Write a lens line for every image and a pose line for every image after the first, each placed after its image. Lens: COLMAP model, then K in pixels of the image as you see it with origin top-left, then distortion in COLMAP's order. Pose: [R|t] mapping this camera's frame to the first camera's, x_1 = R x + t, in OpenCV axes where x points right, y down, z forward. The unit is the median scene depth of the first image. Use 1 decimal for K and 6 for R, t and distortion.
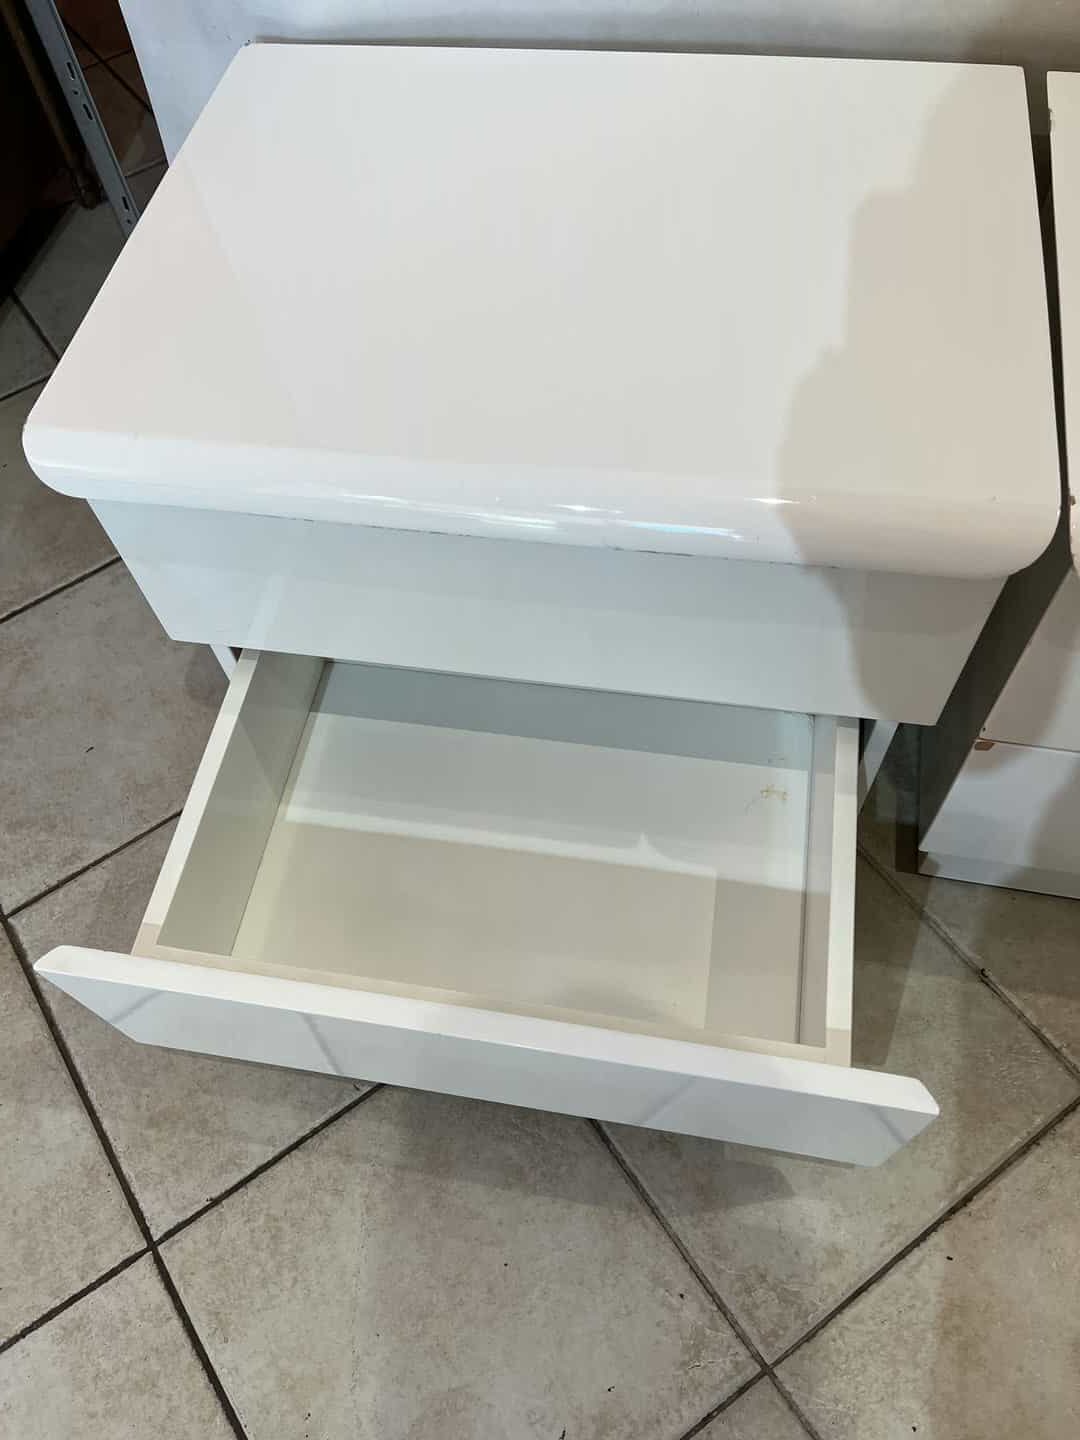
lens RADIAL K [[1107.1, 0, 540.0], [0, 1107.1, 720.0], [0, 0, 1]] dist [0.114073, -0.148240]
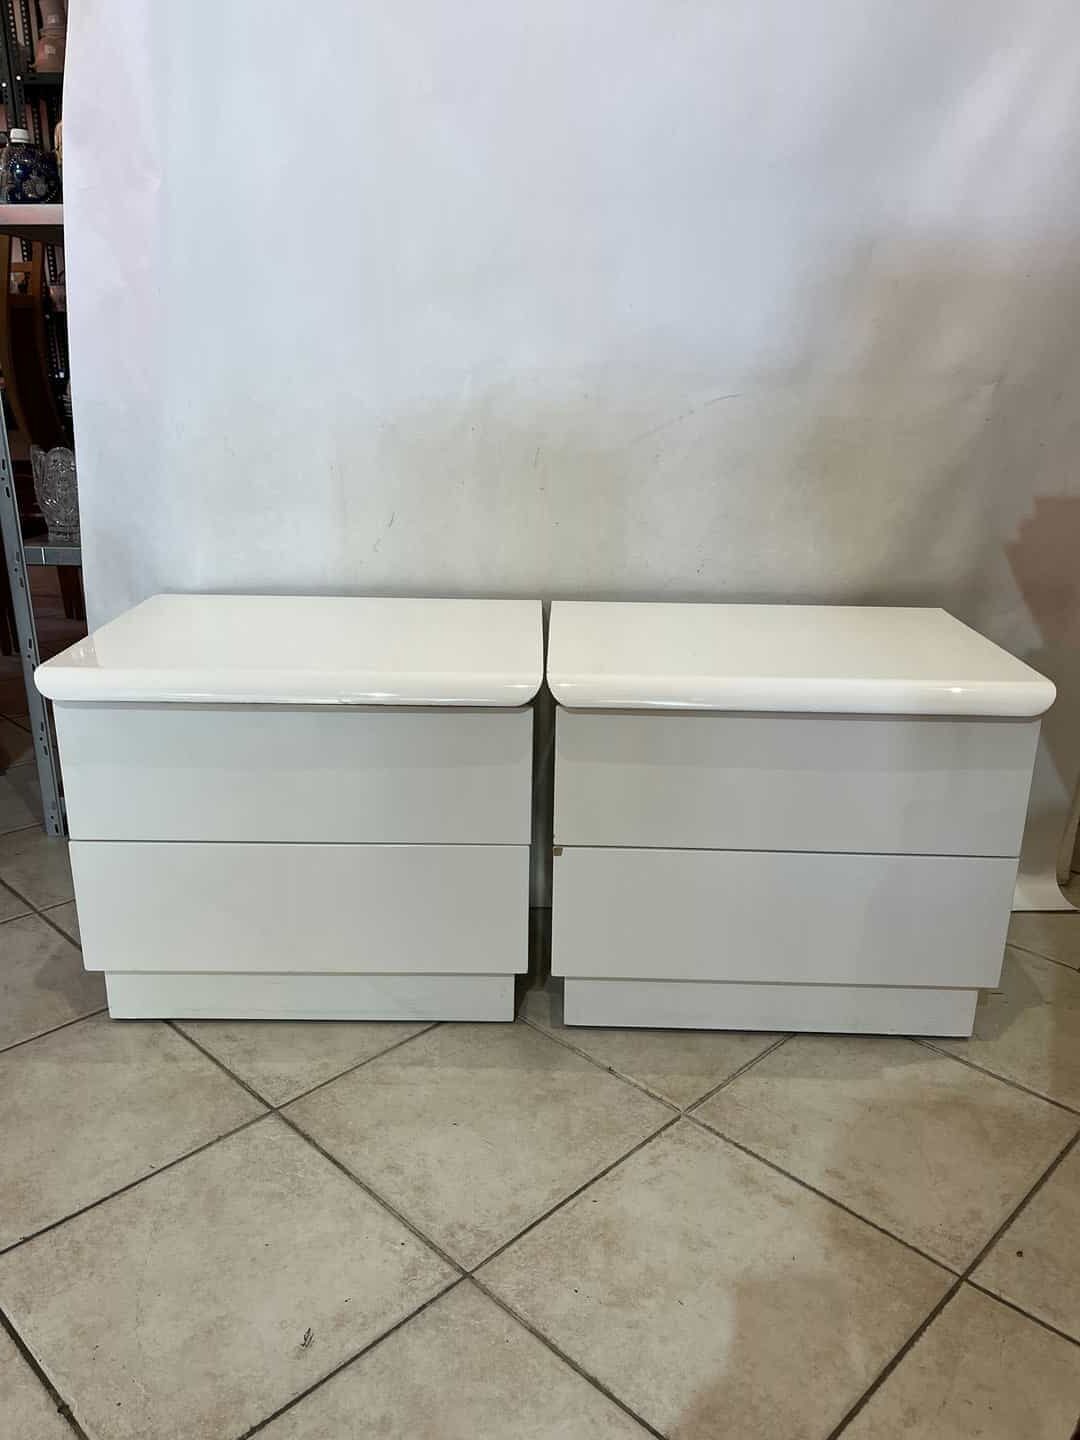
lens RADIAL K [[1107.1, 0, 540.0], [0, 1107.1, 720.0], [0, 0, 1]] dist [0.114073, -0.148240]
pose [[0.981455, 0.015198, 0.191091, 0.021215], [0.114167, 0.754431, -0.646374, 0.923581], [-0.153989, 0.656203, 0.738705, -0.408010]]
